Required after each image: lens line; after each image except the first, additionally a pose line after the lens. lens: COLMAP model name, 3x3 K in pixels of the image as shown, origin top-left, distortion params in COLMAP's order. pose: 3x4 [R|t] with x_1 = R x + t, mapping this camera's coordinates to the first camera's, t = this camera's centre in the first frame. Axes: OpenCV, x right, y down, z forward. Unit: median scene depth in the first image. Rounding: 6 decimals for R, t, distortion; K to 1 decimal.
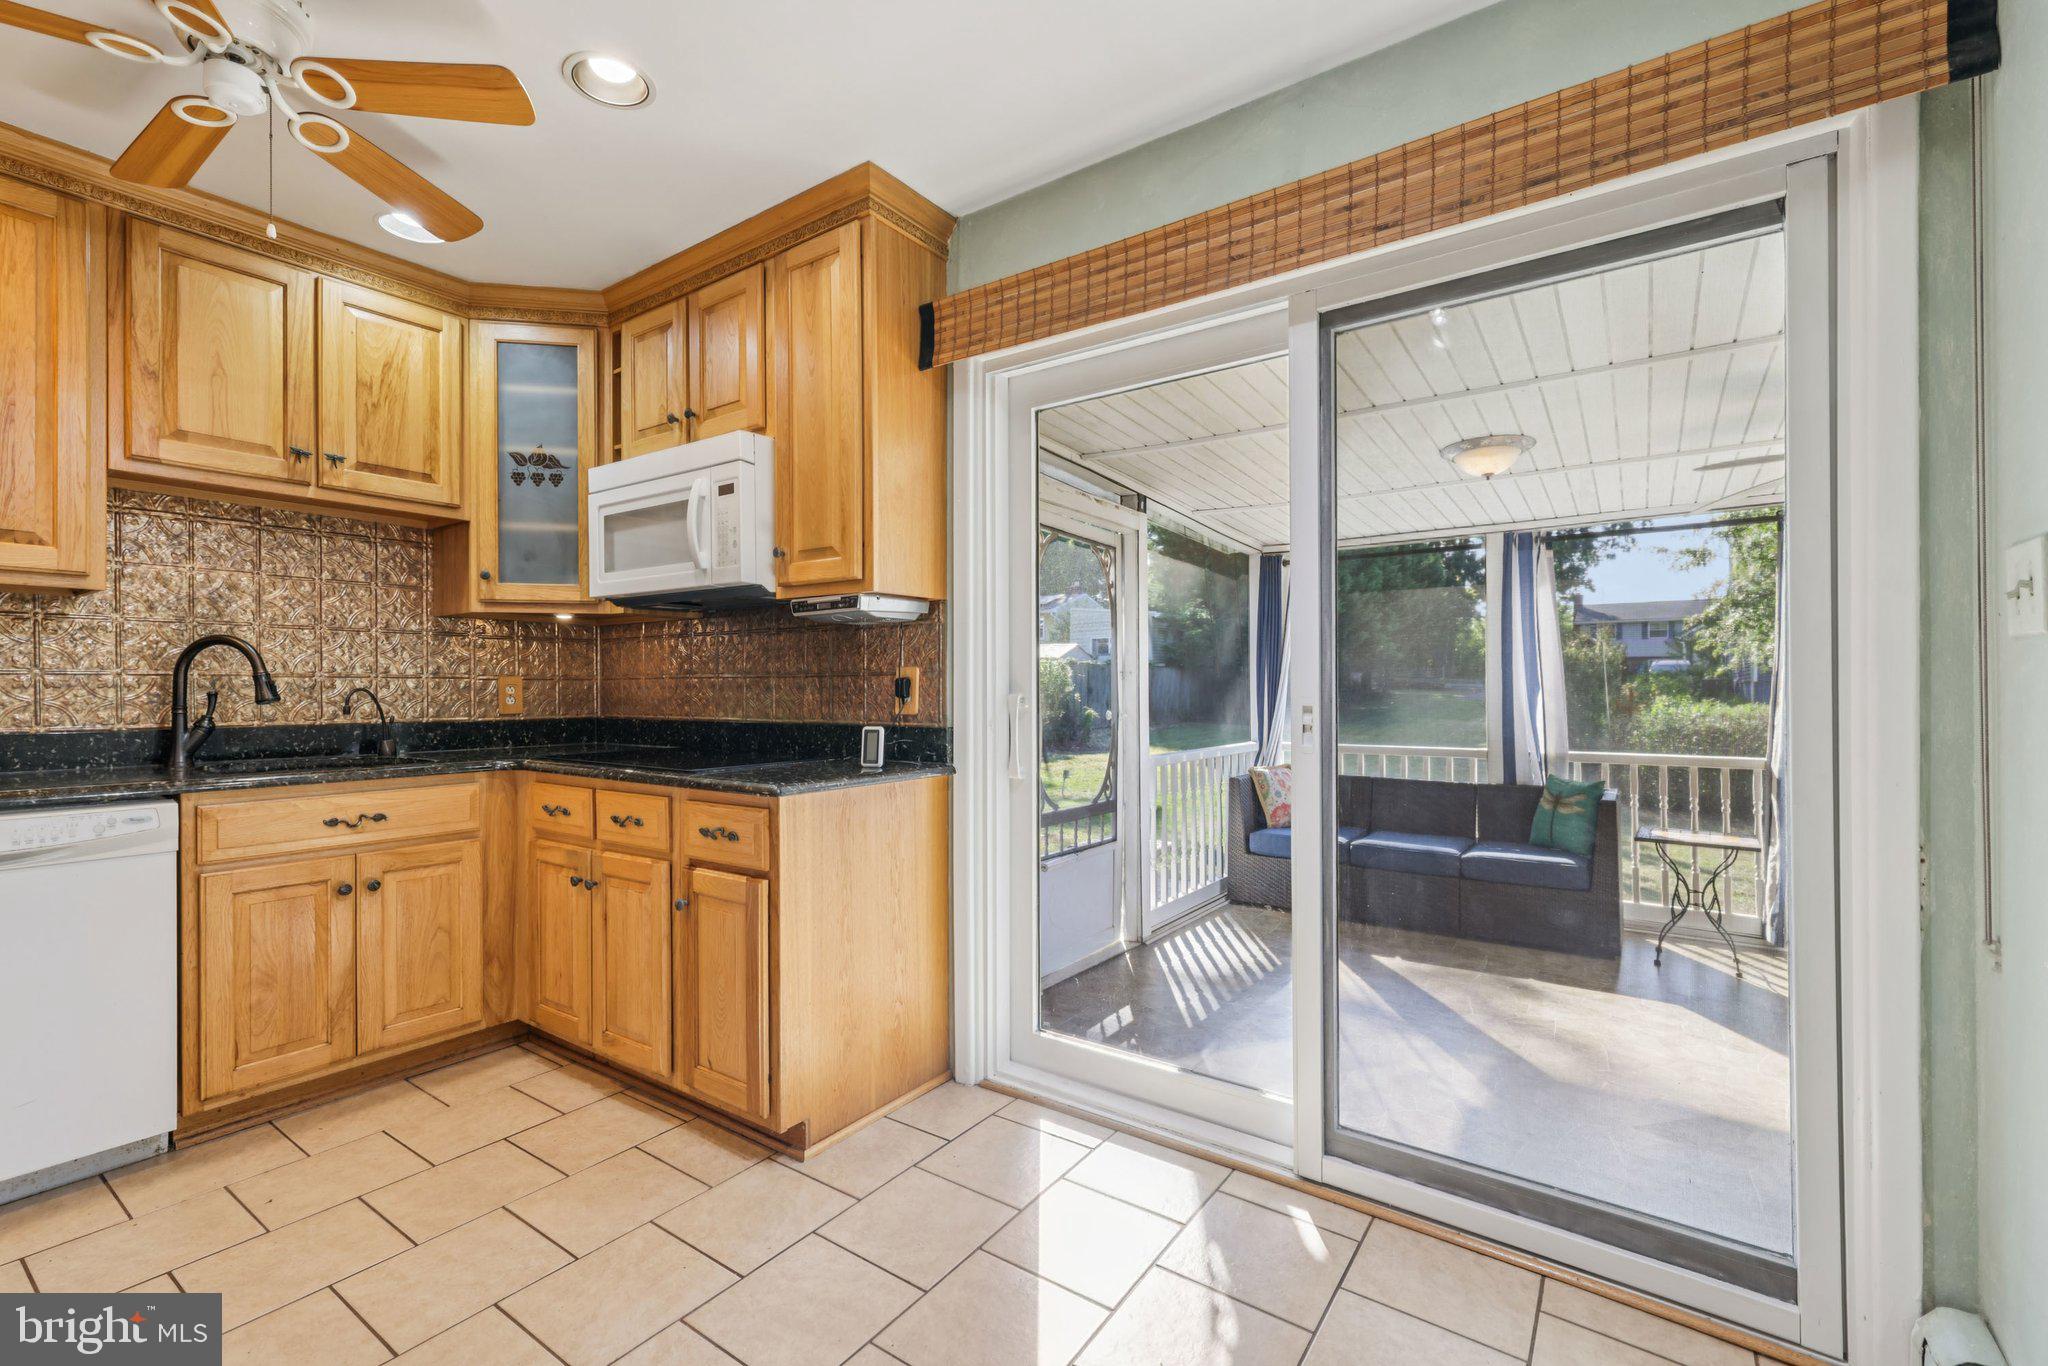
lens RADIAL K [[888.2, 0, 1024.0], [0, 888.2, 683.0], [0, 0, 1]] dist [-0.001888, 0.000666]
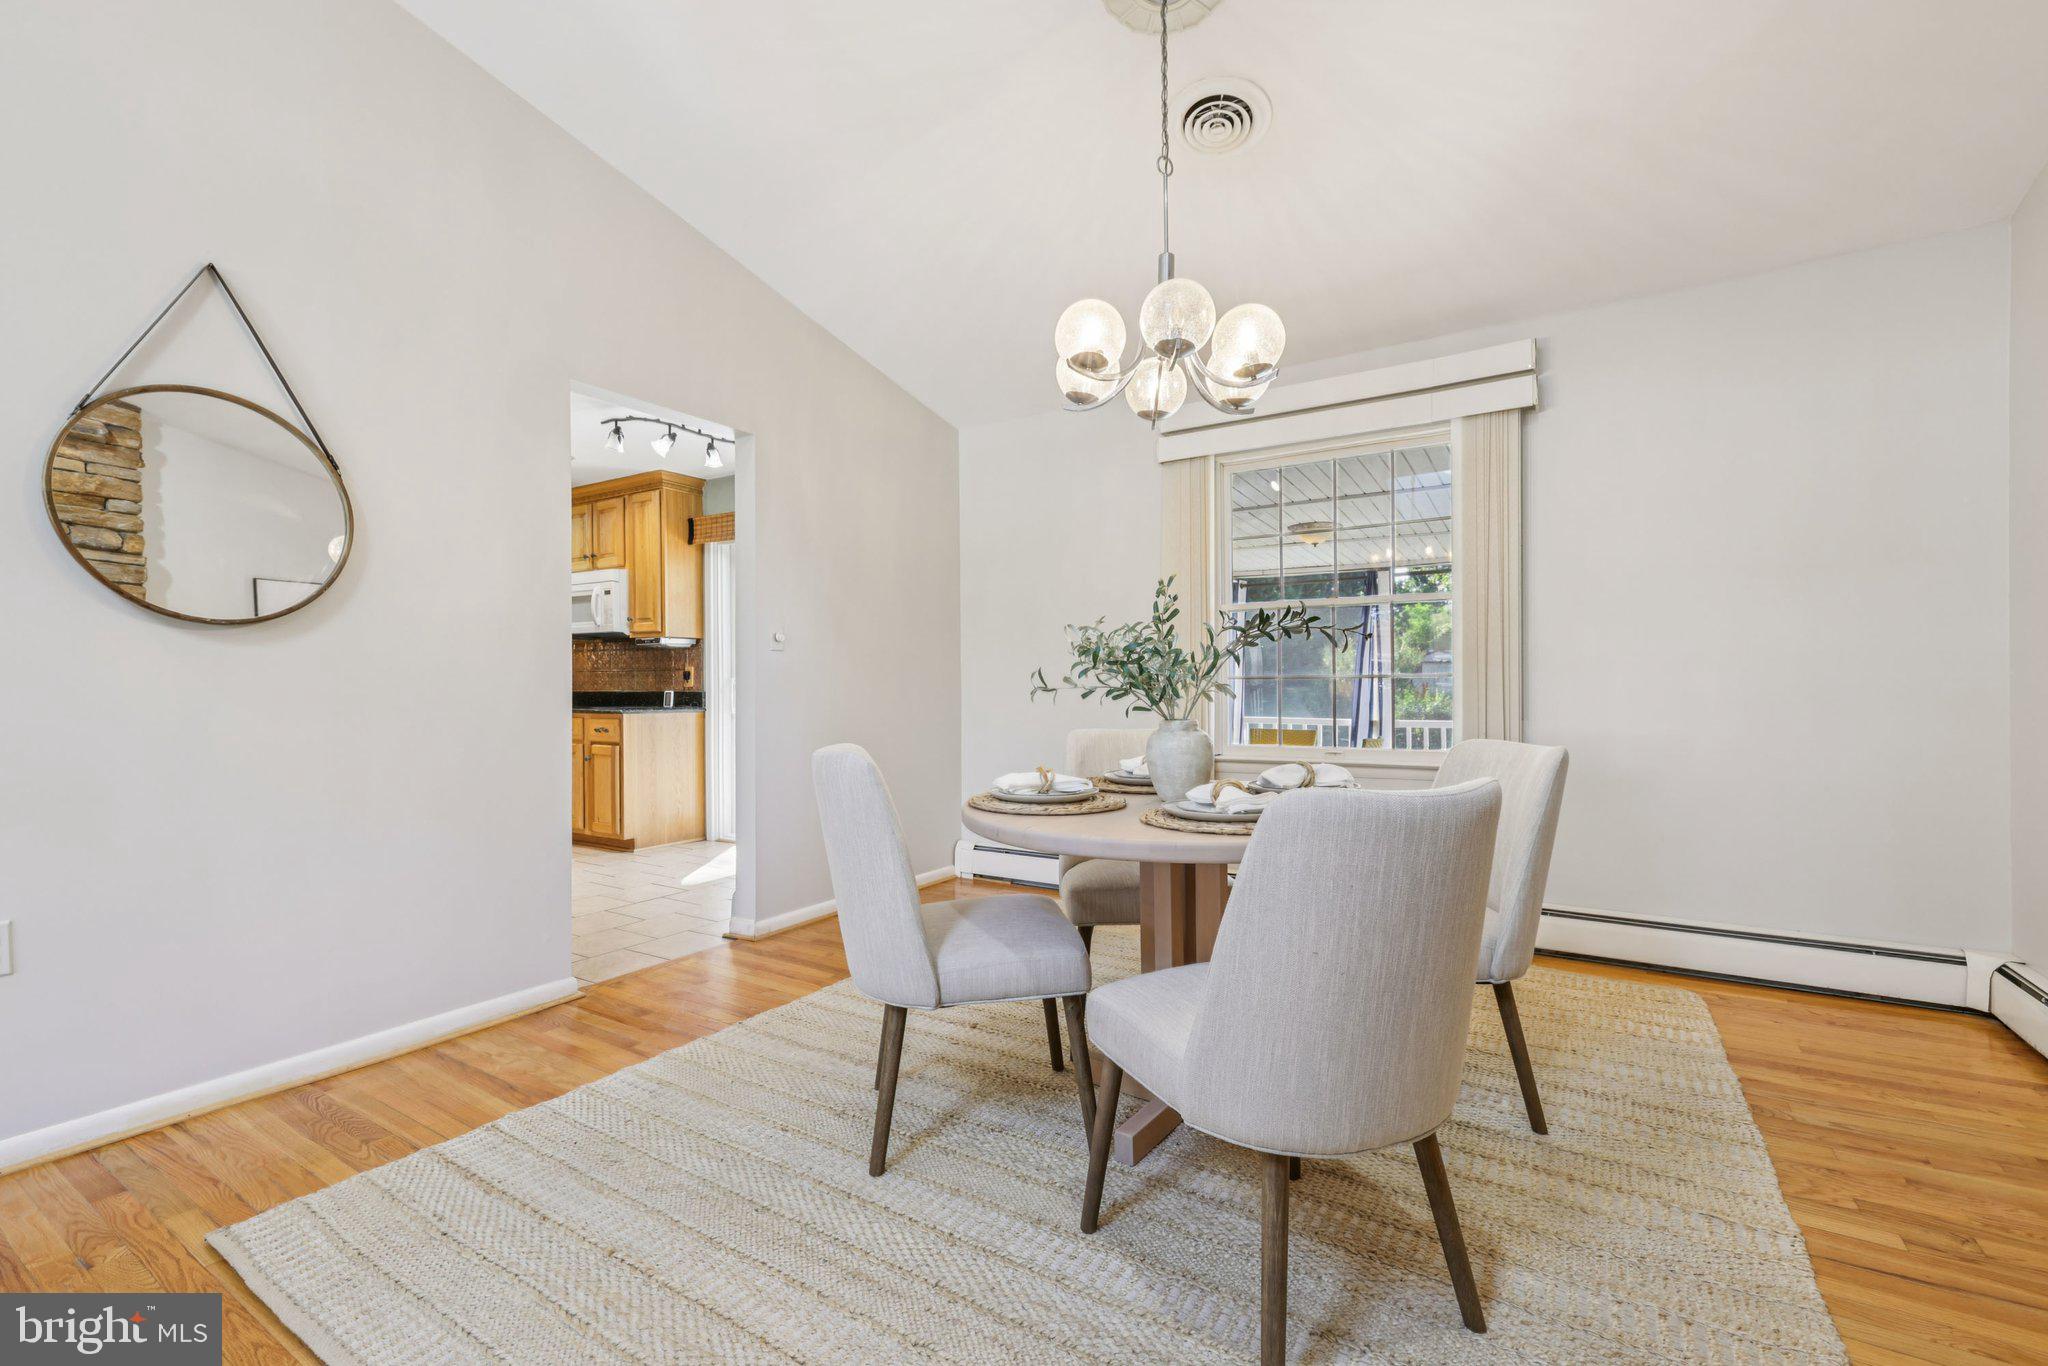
lens RADIAL K [[888.2, 0, 1024.0], [0, 888.2, 683.0], [0, 0, 1]] dist [-0.001888, 0.000666]
pose [[0.998549, -0.001044, 0.053832, 0.643123], [0.000951, 0.999998, 0.001744, 0.023347], [-0.053834, -0.001690, 0.998548, -1.421648]]
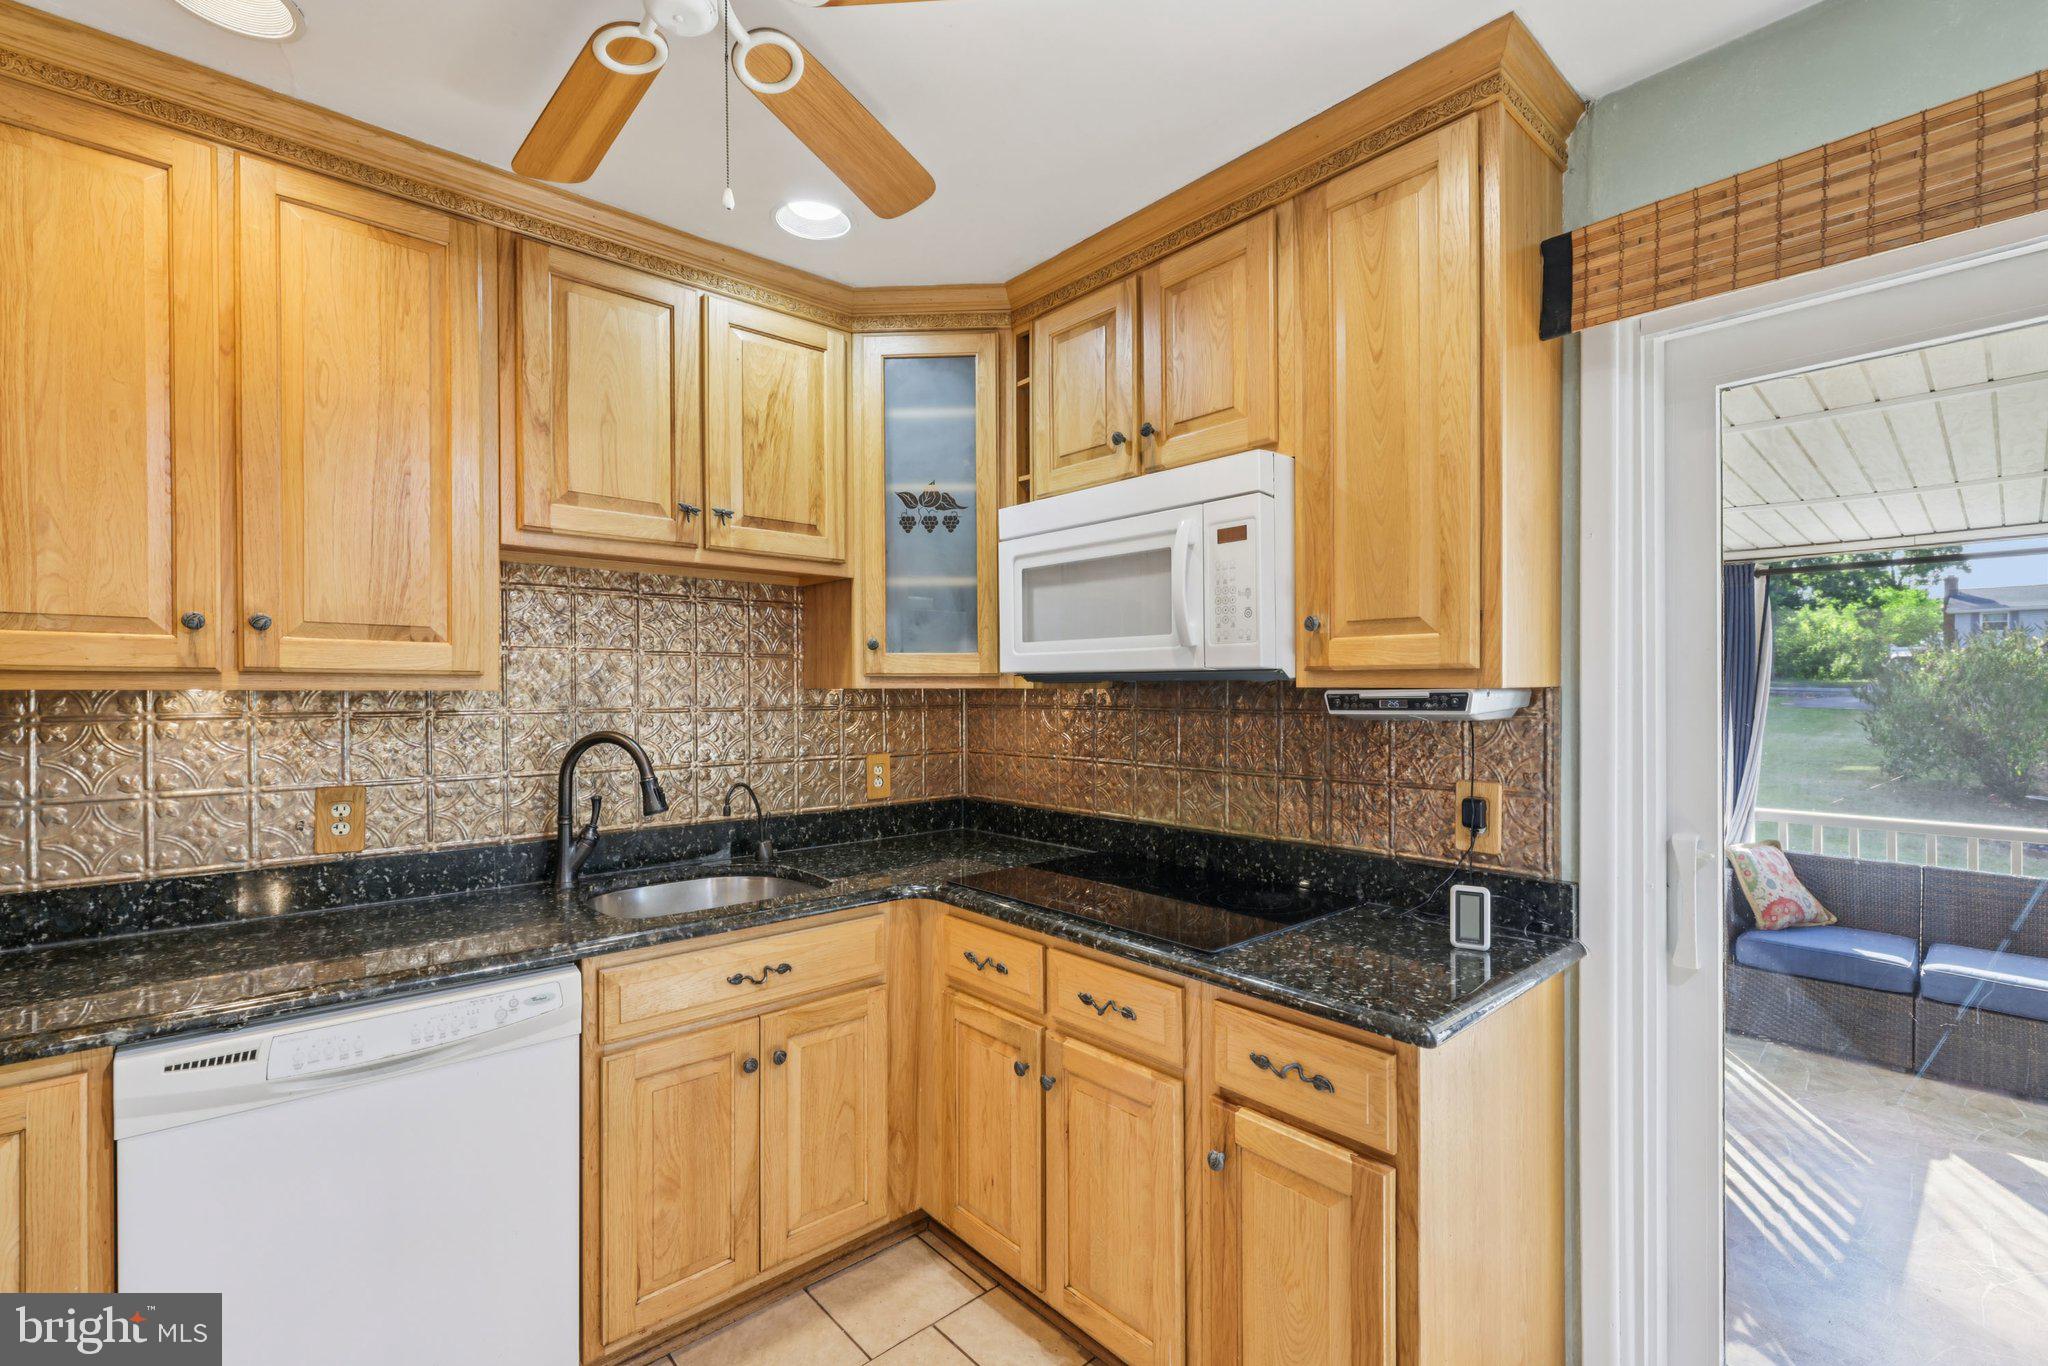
lens RADIAL K [[884.4, 0, 1024.0], [0, 884.4, 683.0], [0, 0, 1]] dist [0.001681, 0.000759]
pose [[0.973256, -0.001832, -0.229716, -0.325103], [0.001683, 0.999998, -0.000843, -0.097271], [0.229717, 0.000434, 0.973257, 0.273131]]
